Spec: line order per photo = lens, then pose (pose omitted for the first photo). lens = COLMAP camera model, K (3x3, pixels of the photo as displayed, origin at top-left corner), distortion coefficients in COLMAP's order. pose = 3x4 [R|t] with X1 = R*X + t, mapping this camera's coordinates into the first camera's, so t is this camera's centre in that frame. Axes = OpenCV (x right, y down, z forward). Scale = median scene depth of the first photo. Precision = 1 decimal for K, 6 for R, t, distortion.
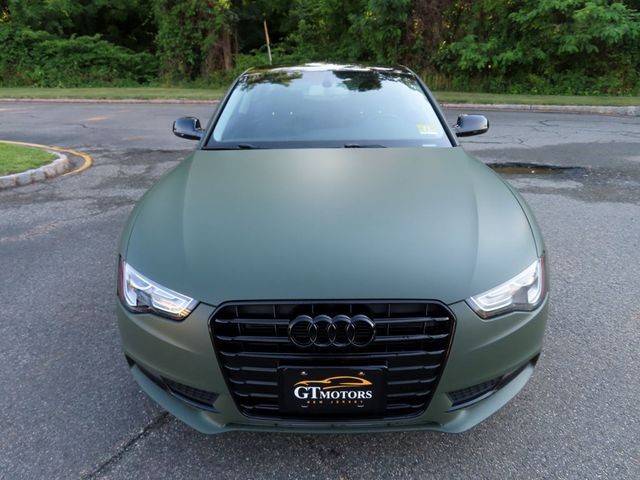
lens RADIAL K [[458.3, 0, 319.2], [0, 458.3, 244.7], [0, 0, 1]] dist [-0.011541, 0.007915]
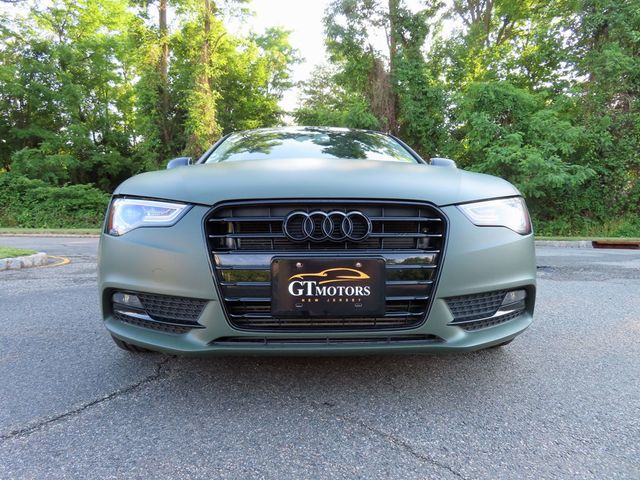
lens RADIAL K [[458.3, 0, 319.8], [0, 458.3, 241.7], [0, 0, 1]] dist [-0.011541, 0.007915]
pose [[0.998391, 0.011736, 0.055483, -0.004045], [0.007700, 0.941241, -0.337649, 0.051250], [-0.056185, 0.337532, 0.939636, 0.006940]]
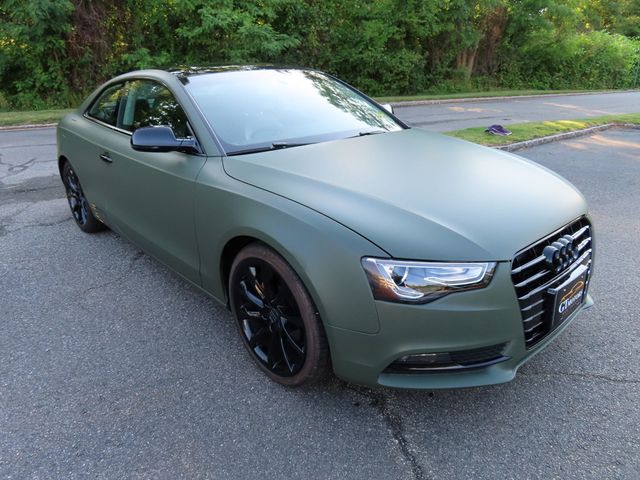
lens RADIAL K [[458.3, 0, 317.2], [0, 458.3, 240.0], [0, 0, 1]] dist [-0.011541, 0.007915]
pose [[0.738003, -0.240872, 0.630343, -0.119099], [0.265825, 0.962363, 0.056519, -0.009646], [-0.620232, 0.125850, 0.774257, 0.039287]]
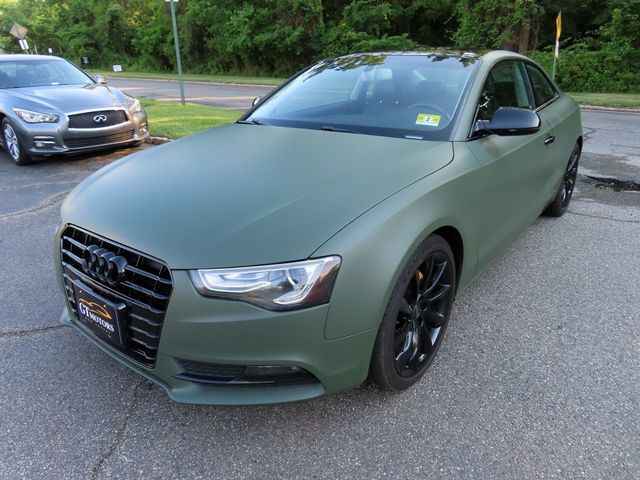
lens RADIAL K [[458.3, 0, 318.4], [0, 458.3, 242.5], [0, 0, 1]] dist [-0.011541, 0.007915]
pose [[0.796268, 0.224744, -0.561647, 0.102187], [-0.226331, 0.971678, 0.067941, -0.006502], [0.561009, 0.073019, 0.824583, 0.031563]]
